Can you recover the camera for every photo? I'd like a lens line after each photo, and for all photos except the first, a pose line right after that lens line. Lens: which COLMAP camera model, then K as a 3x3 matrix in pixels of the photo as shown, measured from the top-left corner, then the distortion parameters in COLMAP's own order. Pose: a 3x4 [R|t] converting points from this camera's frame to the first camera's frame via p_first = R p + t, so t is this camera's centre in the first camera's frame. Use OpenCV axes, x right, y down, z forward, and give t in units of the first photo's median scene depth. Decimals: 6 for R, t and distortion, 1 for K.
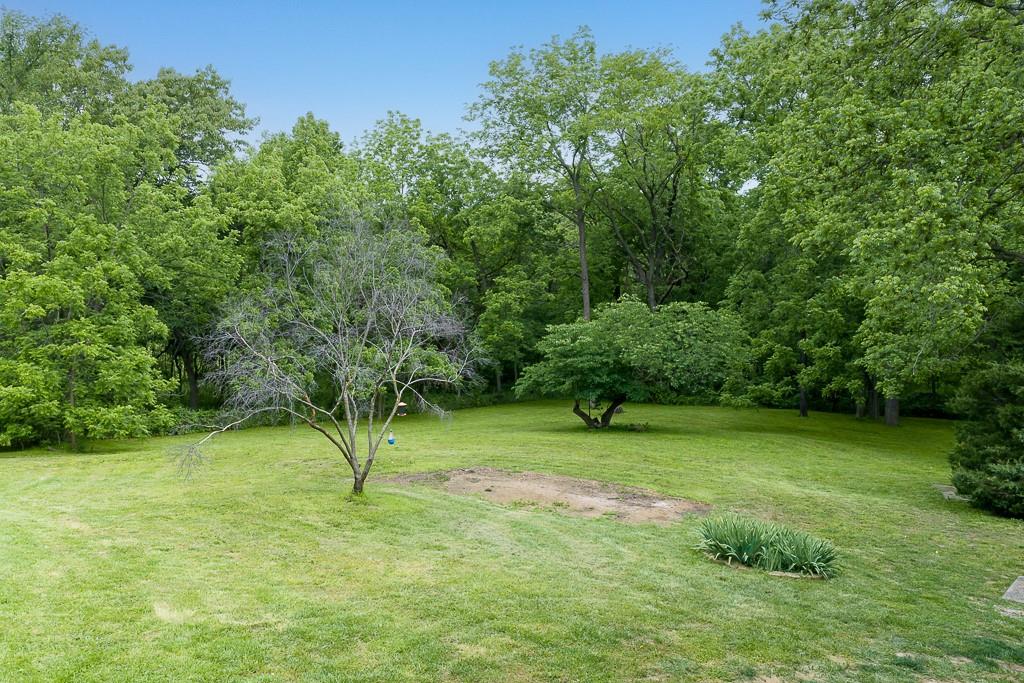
lens RADIAL K [[825.1, 0, 514.6], [0, 825.1, 345.3], [0, 0, 1]] dist [0.019252, 0.016227]
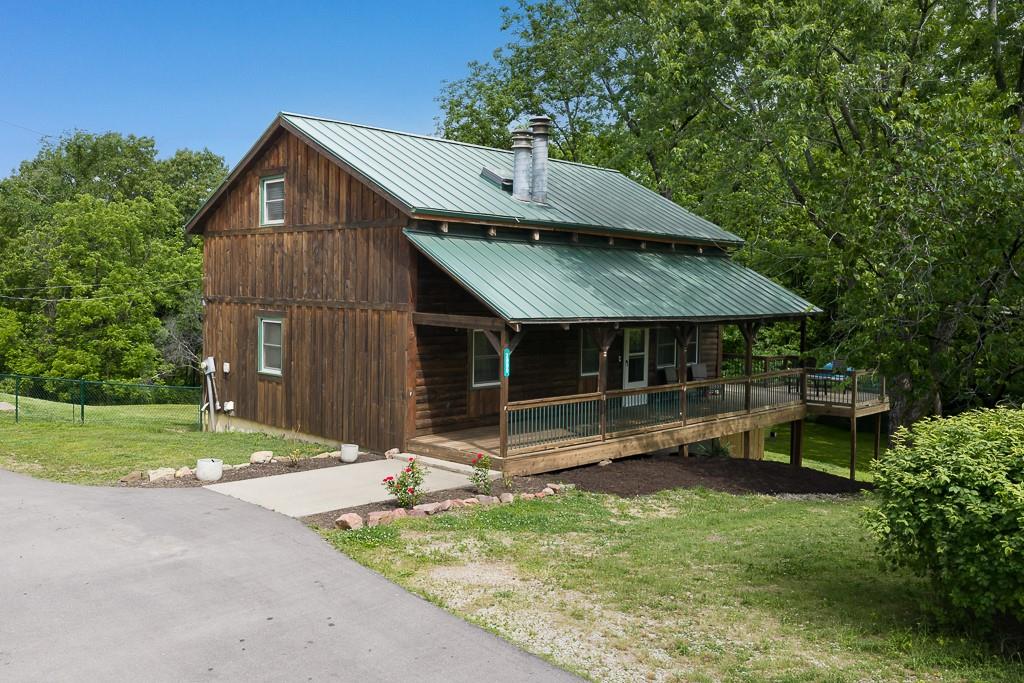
lens RADIAL K [[825.1, 0, 510.0], [0, 825.1, 337.7], [0, 0, 1]] dist [0.019252, 0.016227]
pose [[0.998126, 0.017310, -0.058687, 0.360079], [-0.018615, 0.999590, -0.021757, 0.014261], [0.058286, 0.022808, 0.998039, -0.597636]]
